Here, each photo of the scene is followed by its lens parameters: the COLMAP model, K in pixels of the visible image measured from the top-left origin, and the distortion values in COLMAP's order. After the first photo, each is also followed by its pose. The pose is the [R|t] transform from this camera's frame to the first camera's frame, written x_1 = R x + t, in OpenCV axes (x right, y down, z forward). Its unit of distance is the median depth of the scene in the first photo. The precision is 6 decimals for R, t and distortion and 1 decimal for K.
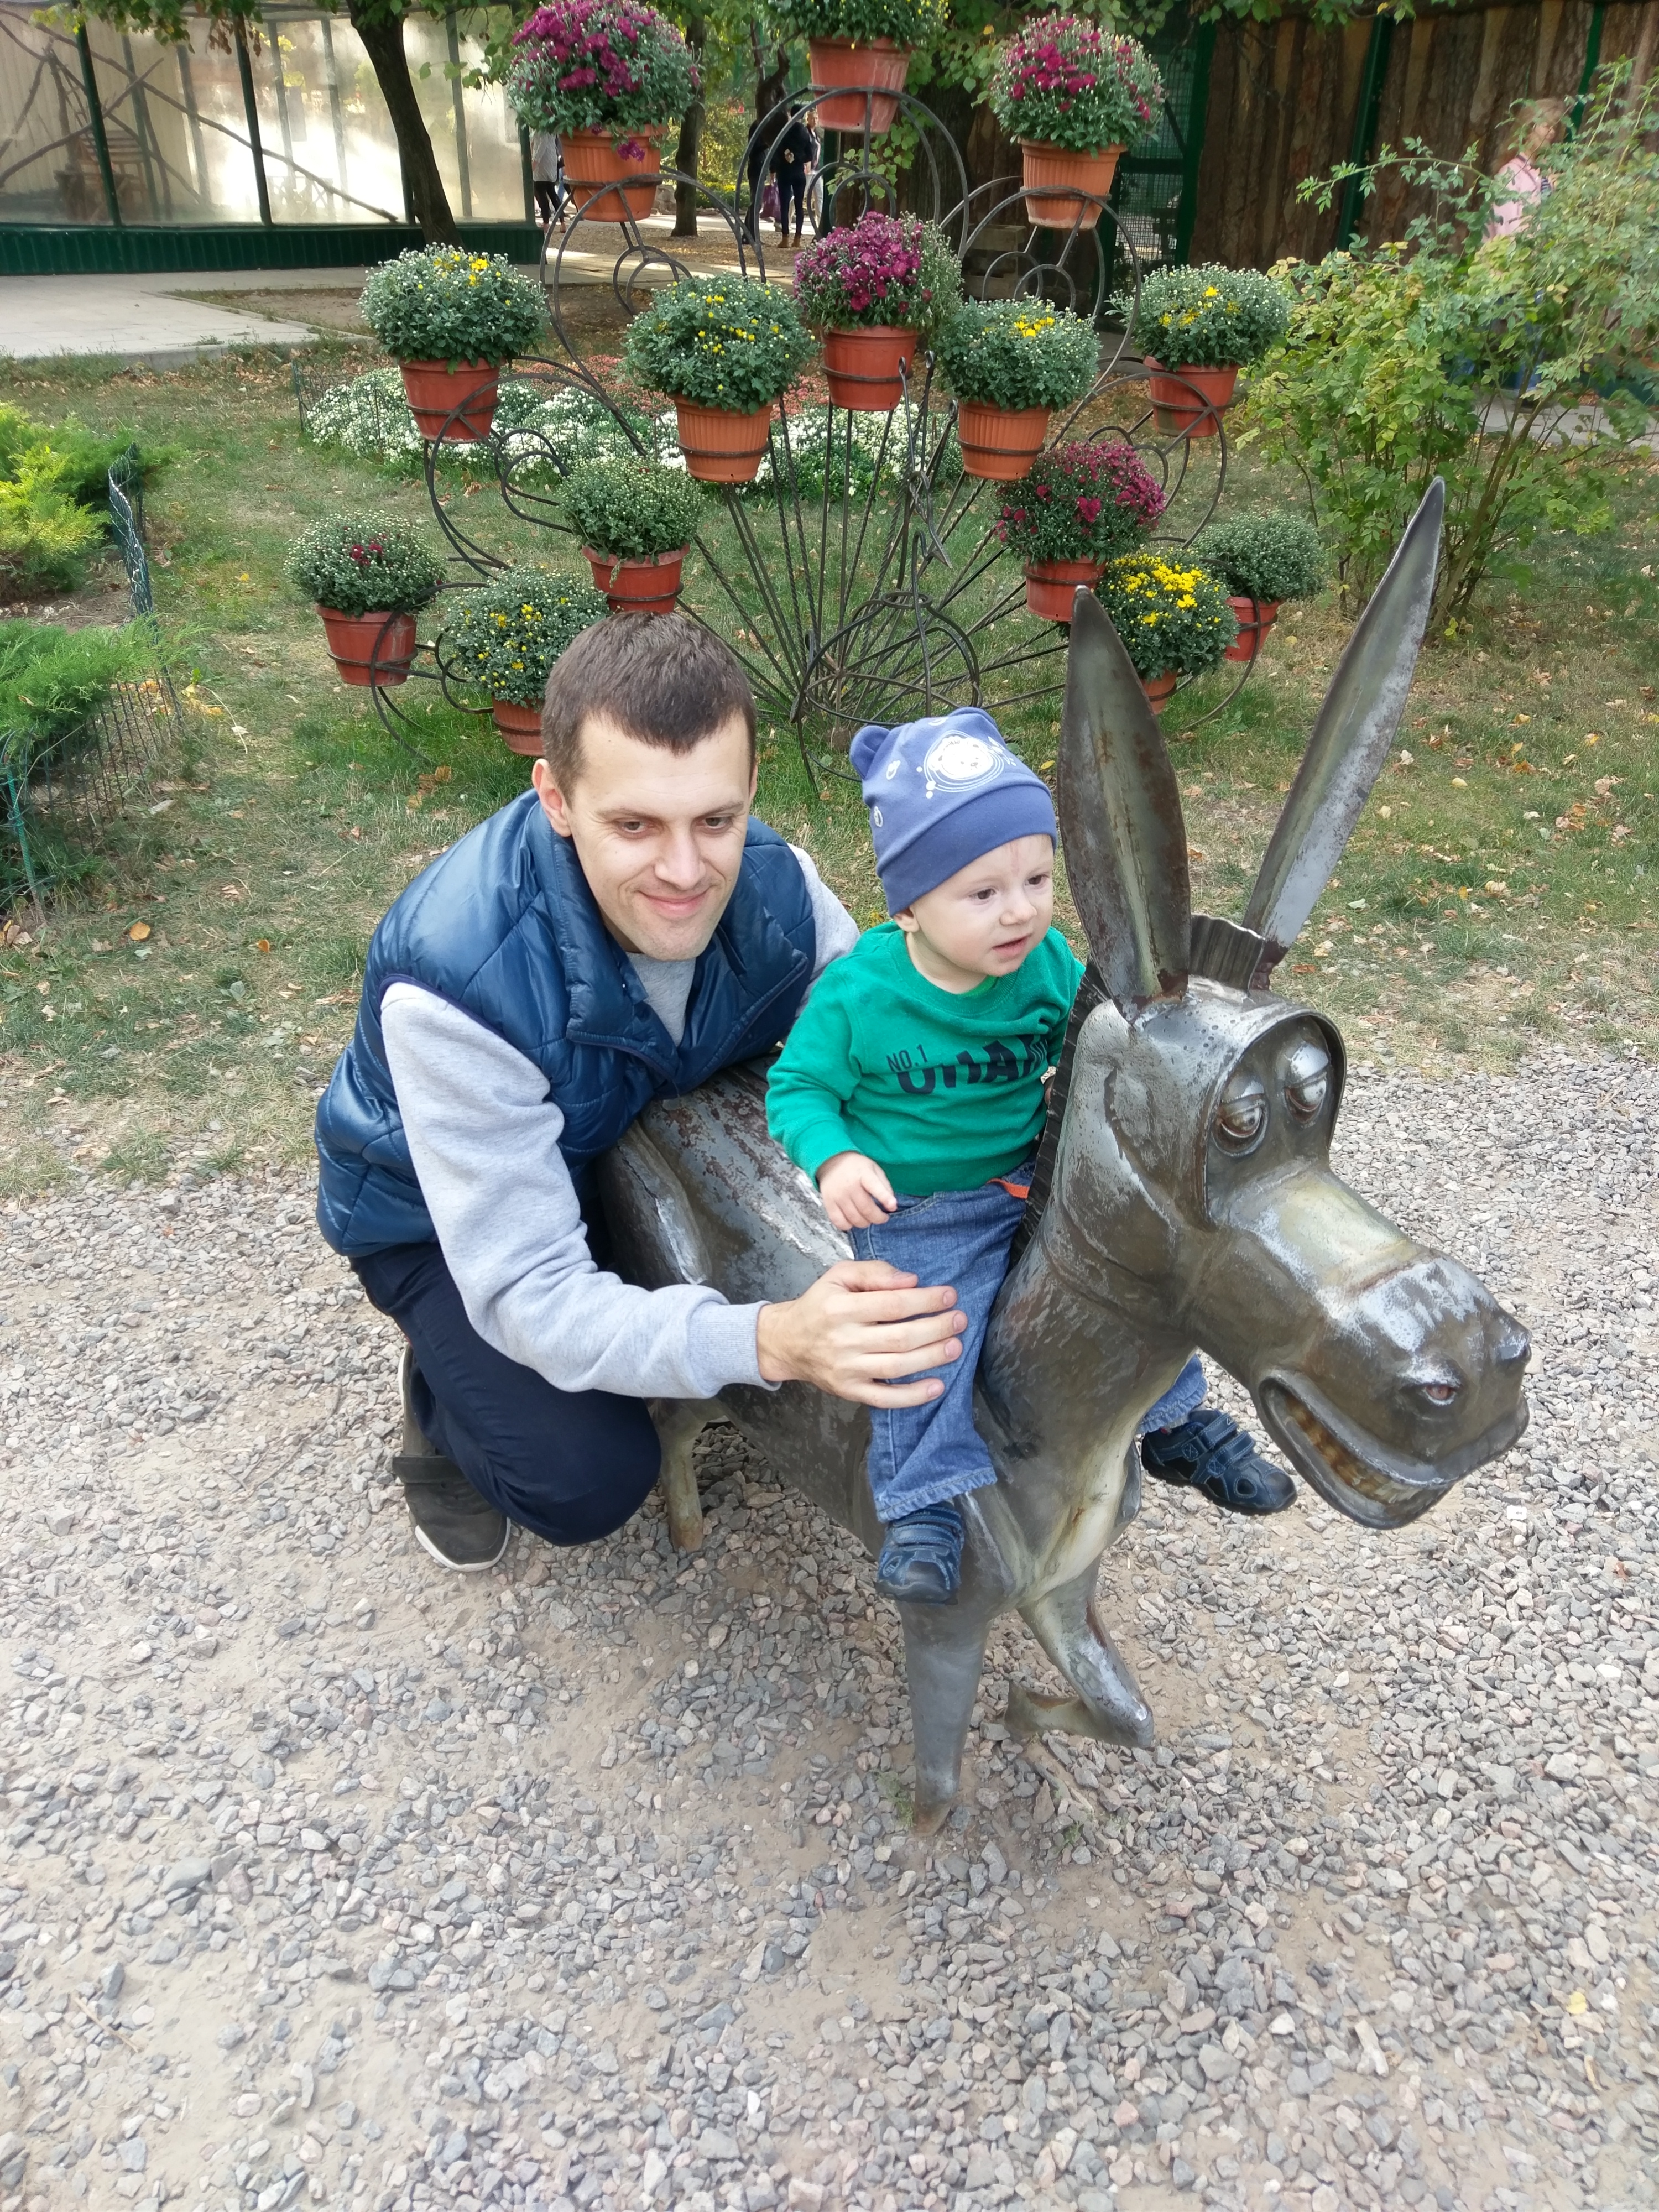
lens RADIAL K [[1666.8, 0, 821.6], [0, 1666.8, 1107.5], [0, 0, 1]] dist [0.061893, -0.083337]
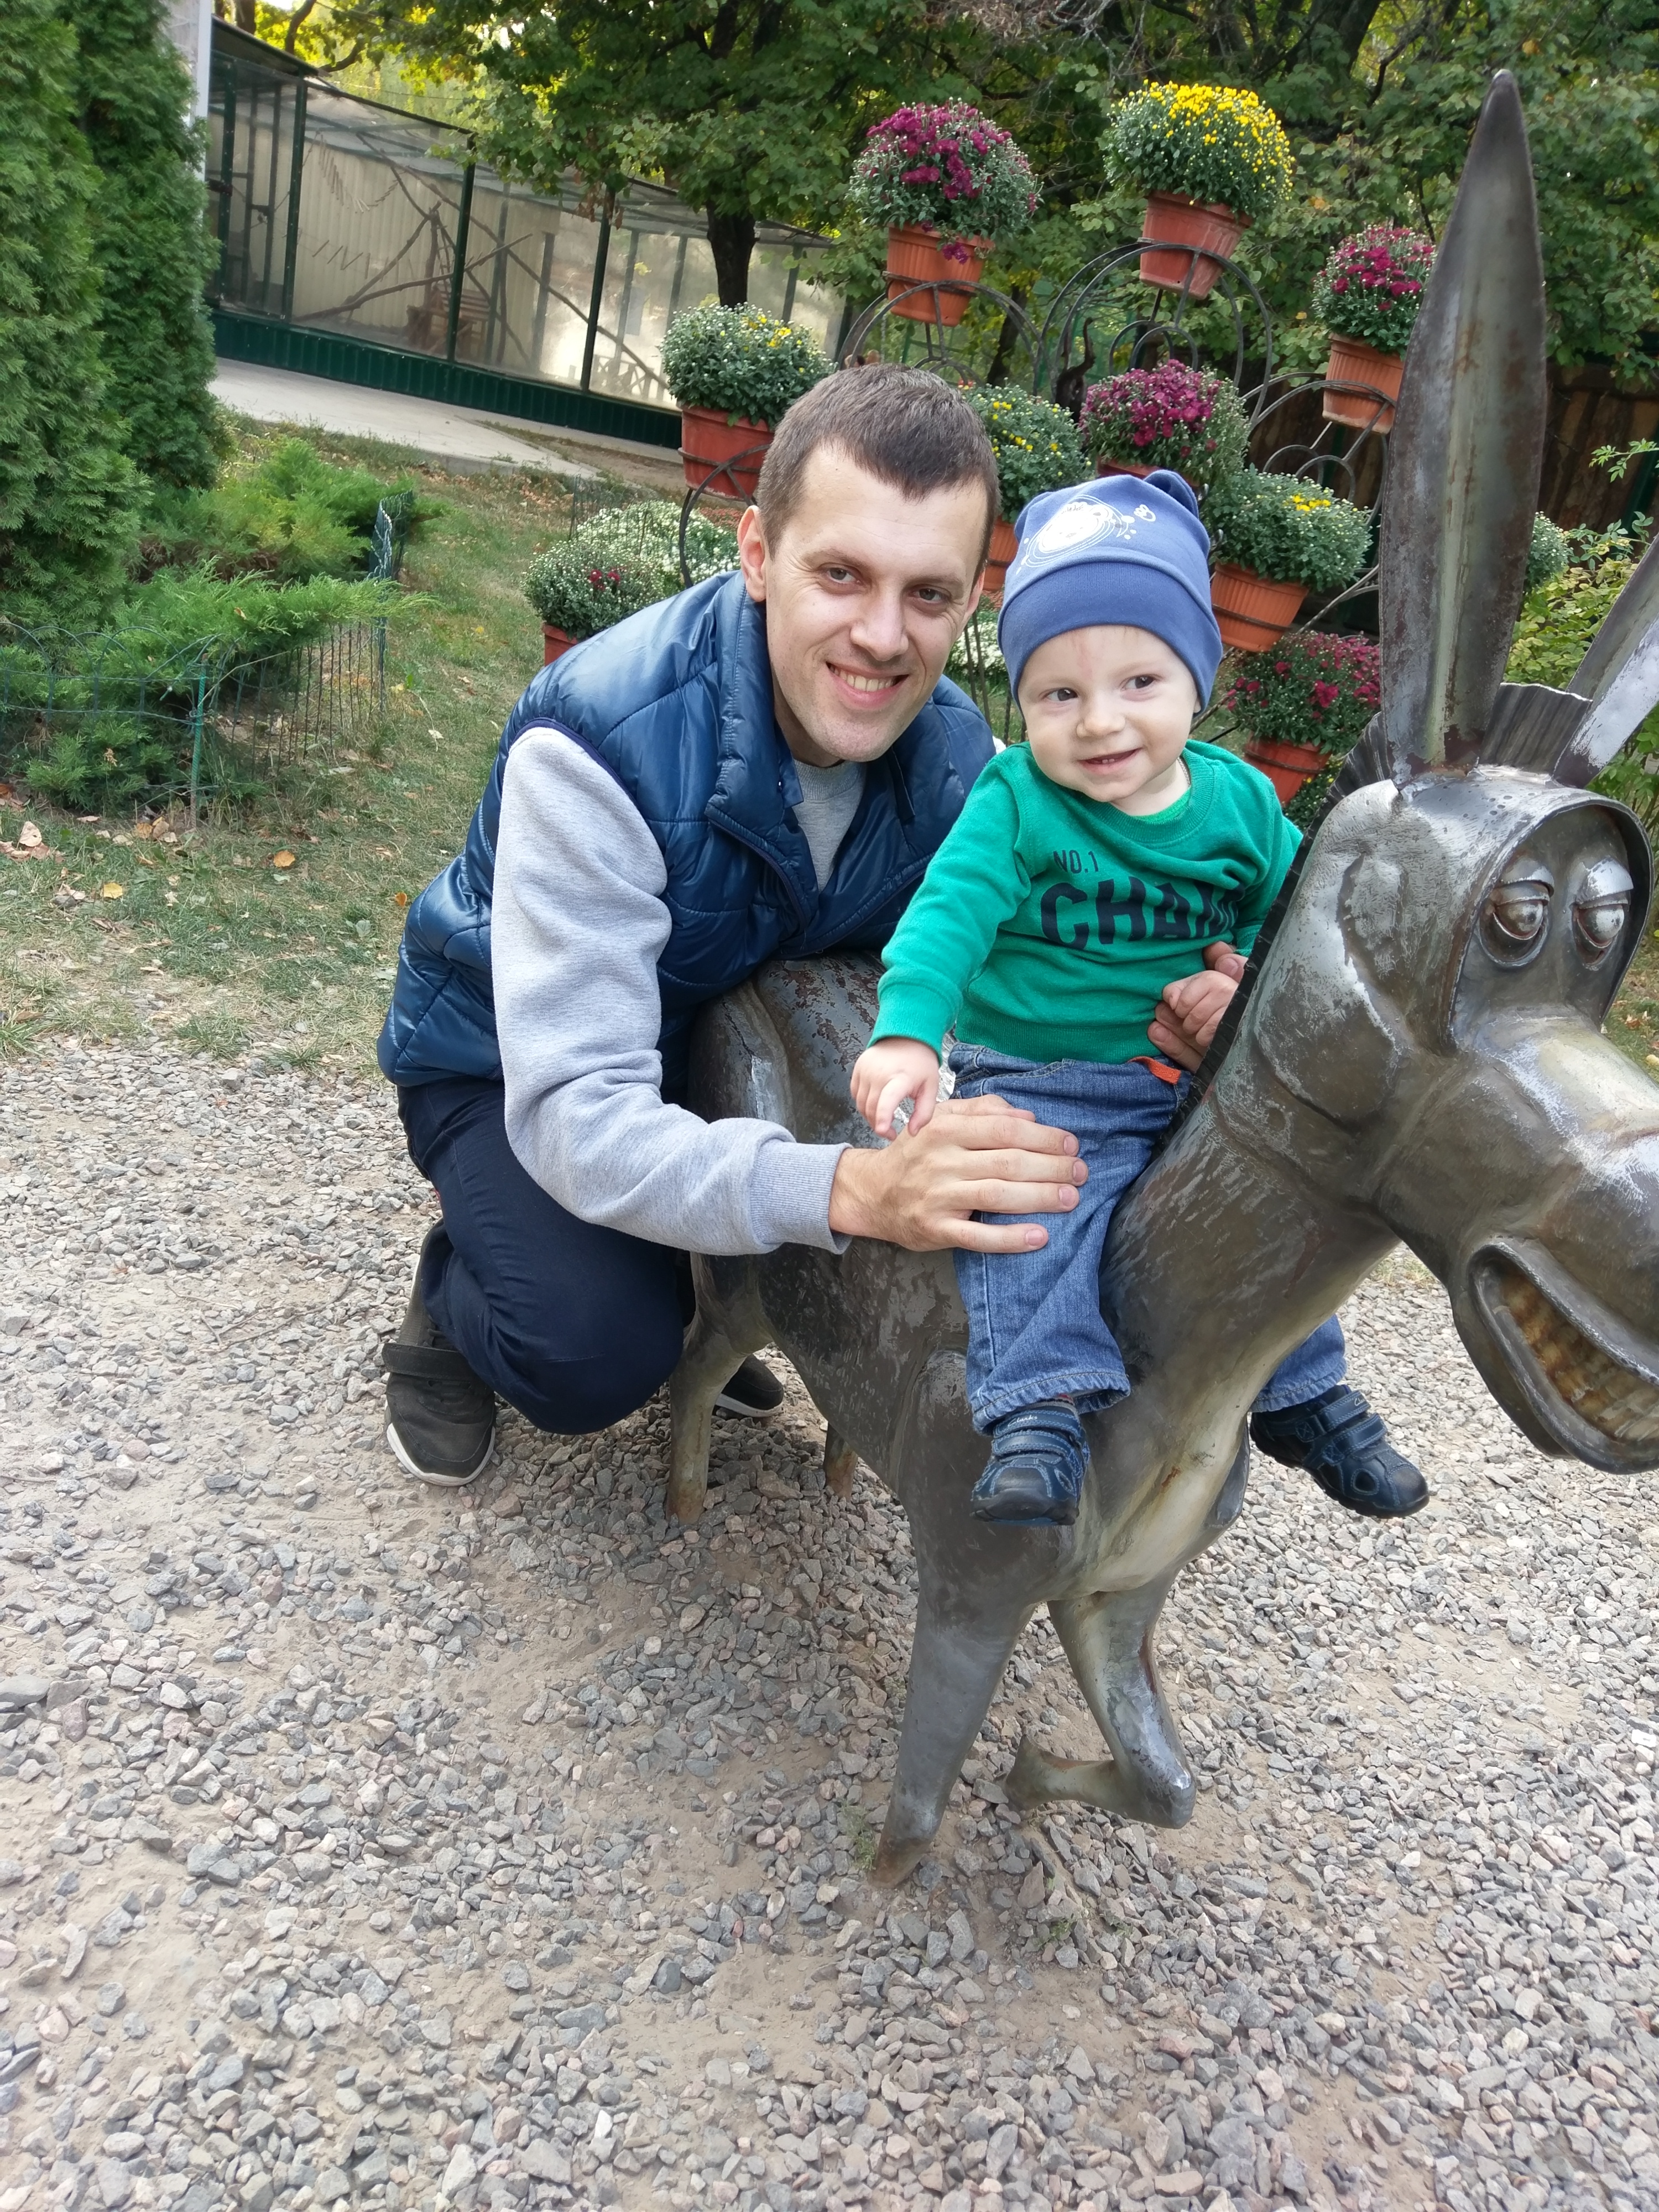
lens RADIAL K [[1685.6, 0, 833.2], [0, 1685.6, 1092.1], [0, 0, 1]] dist [0.050201, -0.066741]
pose [[0.970838, 0.229592, -0.069005, 0.006279], [-0.236832, 0.963162, -0.127398, 0.160508], [0.037213, 0.140025, 0.989448, 0.120727]]
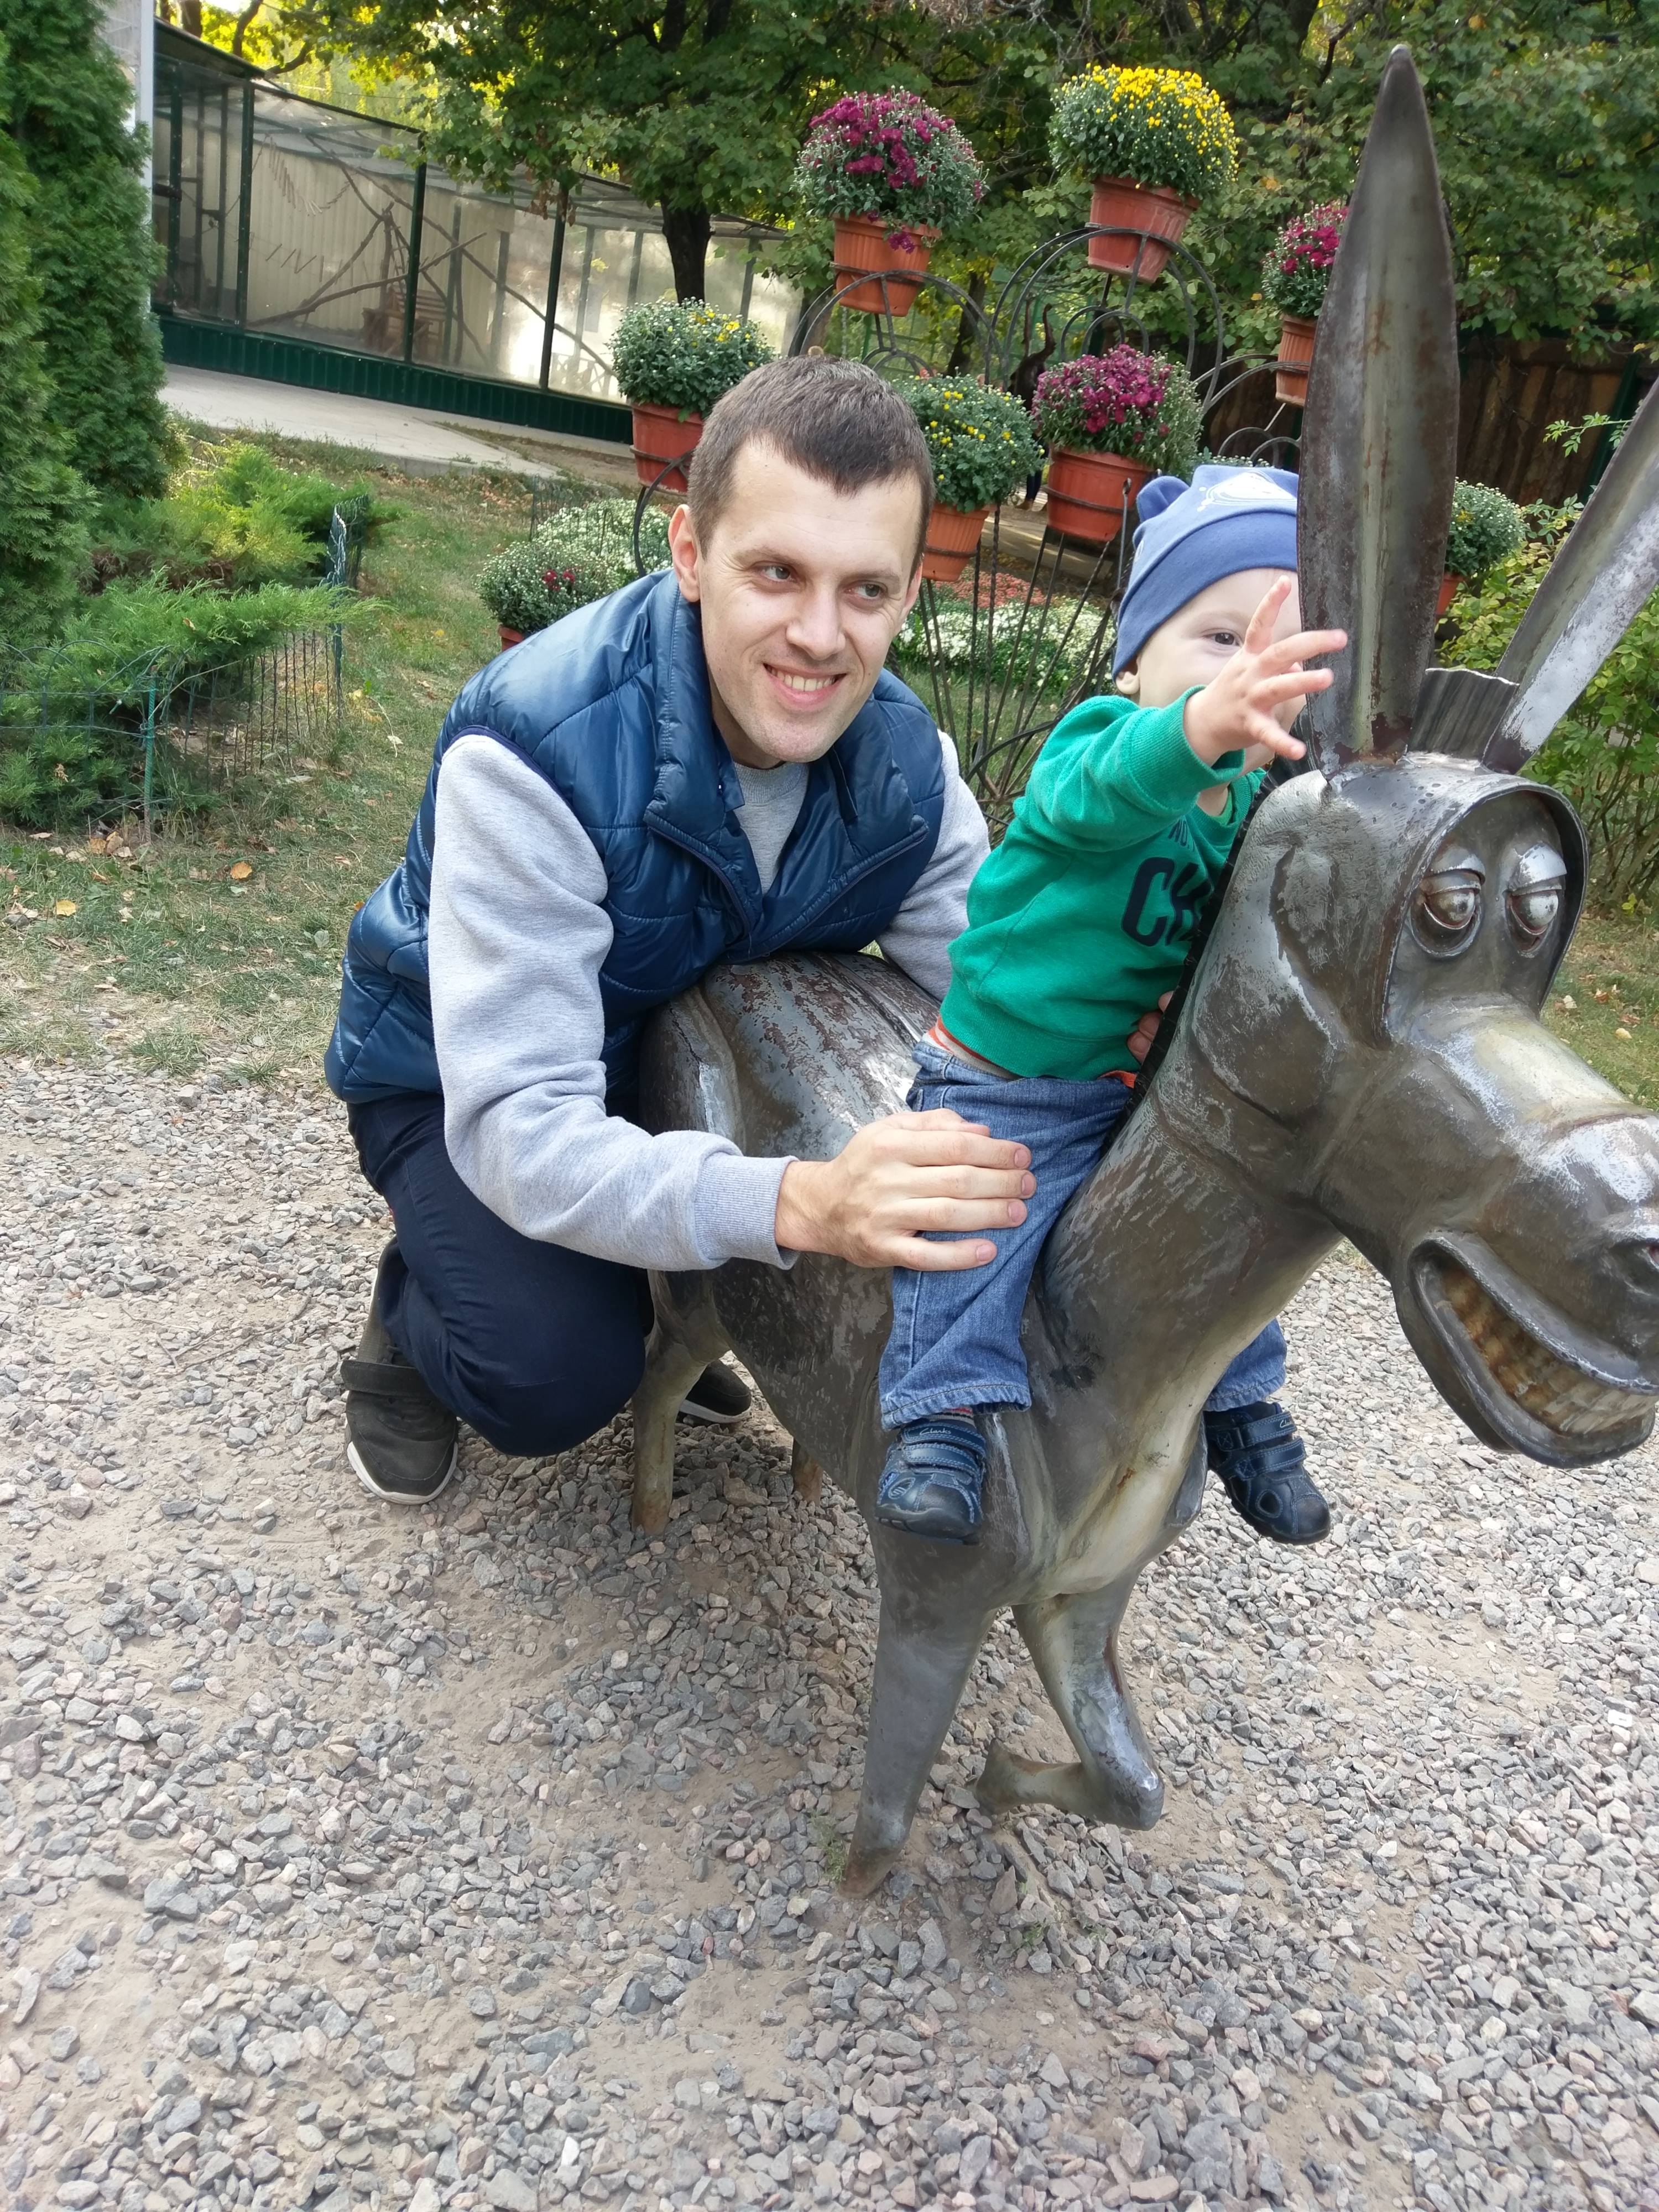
lens RADIAL K [[1688.5, 0, 833.3], [0, 1688.5, 1092.7], [0, 0, 1]] dist [0.047836, -0.061504]
pose [[0.977748, 0.201823, -0.057245, 0.019460], [-0.207619, 0.970039, -0.126168, 0.151888], [0.030067, 0.135246, 0.990356, 0.128058]]
